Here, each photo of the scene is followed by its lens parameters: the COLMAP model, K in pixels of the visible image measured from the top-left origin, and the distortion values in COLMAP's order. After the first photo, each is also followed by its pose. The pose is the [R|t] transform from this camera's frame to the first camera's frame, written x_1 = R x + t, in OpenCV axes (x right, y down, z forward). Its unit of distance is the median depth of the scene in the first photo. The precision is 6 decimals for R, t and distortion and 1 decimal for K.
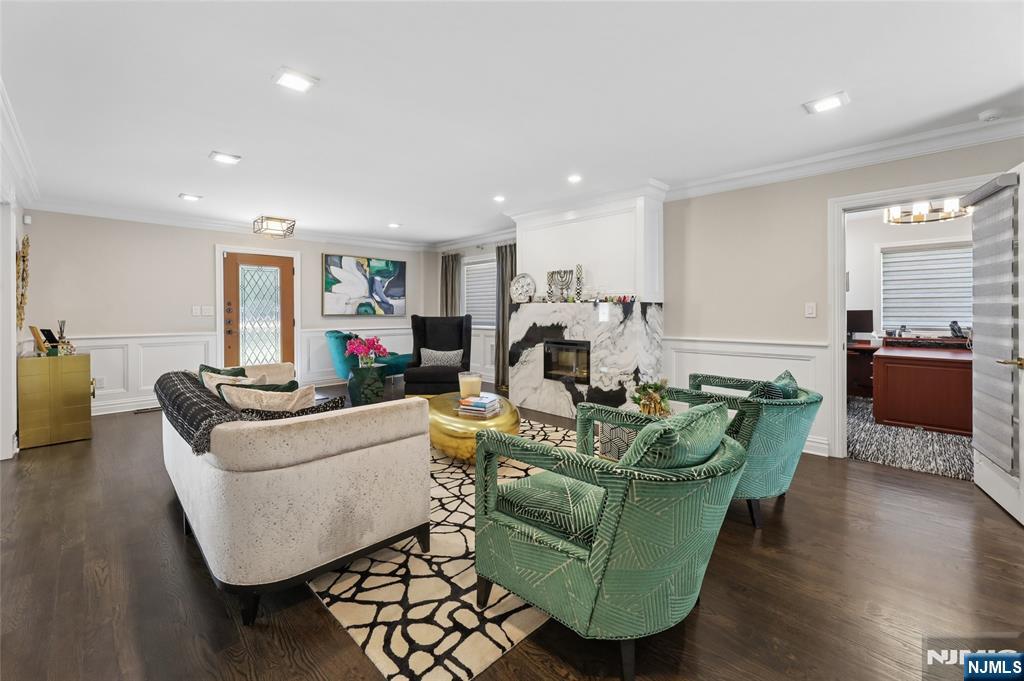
lens RADIAL K [[419.4, 0, 493.0], [0, 419.4, 315.1], [0, 0, 1]] dist [0.001781, 0.000126]
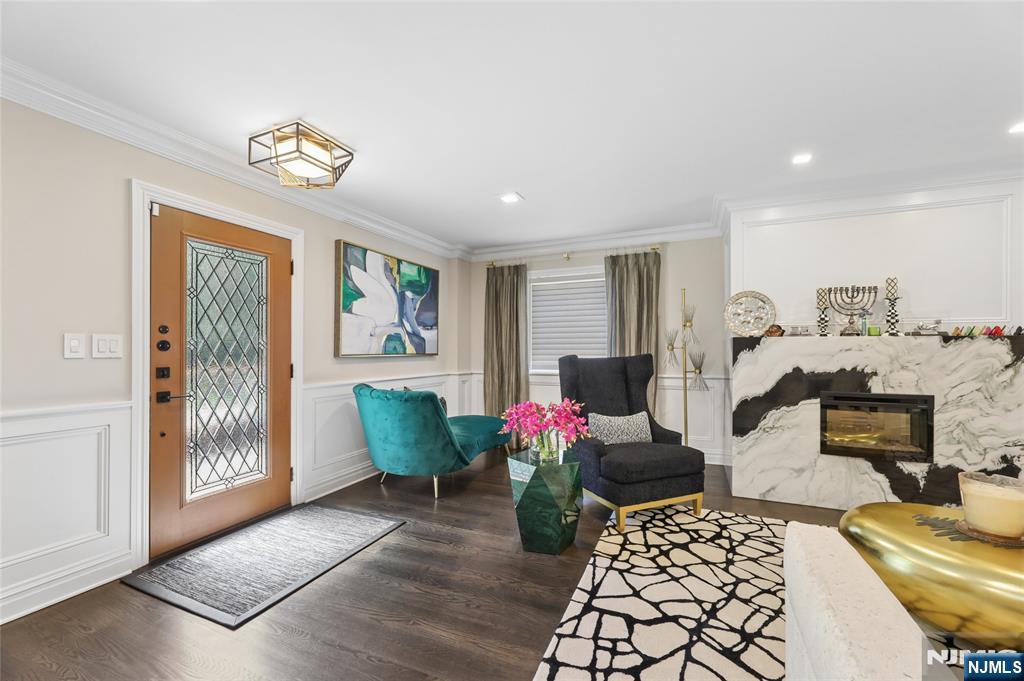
lens RADIAL K [[428.2, 0, 521.1], [0, 428.2, 349.7], [0, 0, 1]] dist [-0.001624, -0.000059]
pose [[0.924472, 0.002218, 0.381244, -0.521492], [0.001383, 0.999957, -0.009170, -0.002794], [-0.381248, 0.009004, 0.924429, 0.538239]]
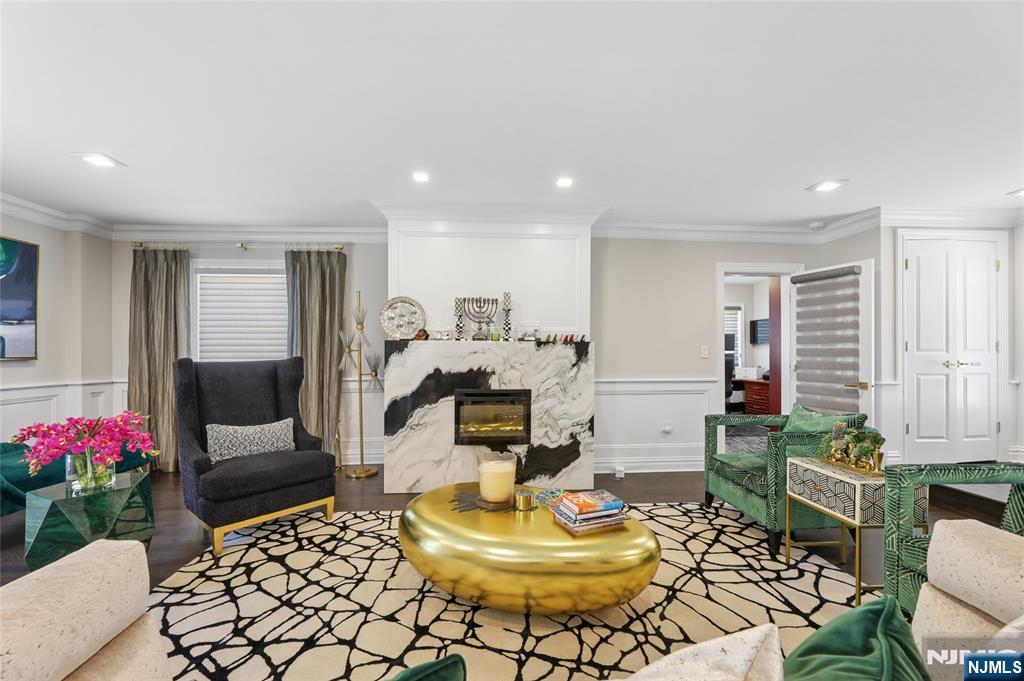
lens RADIAL K [[428.2, 0, 521.1], [0, 428.2, 349.7], [0, 0, 1]] dist [-0.001624, -0.000059]
pose [[0.637748, 0.007112, 0.770213, -0.354219], [0.004137, 0.999911, -0.012659, -0.002905], [-0.770234, 0.011259, 0.637662, 0.416828]]
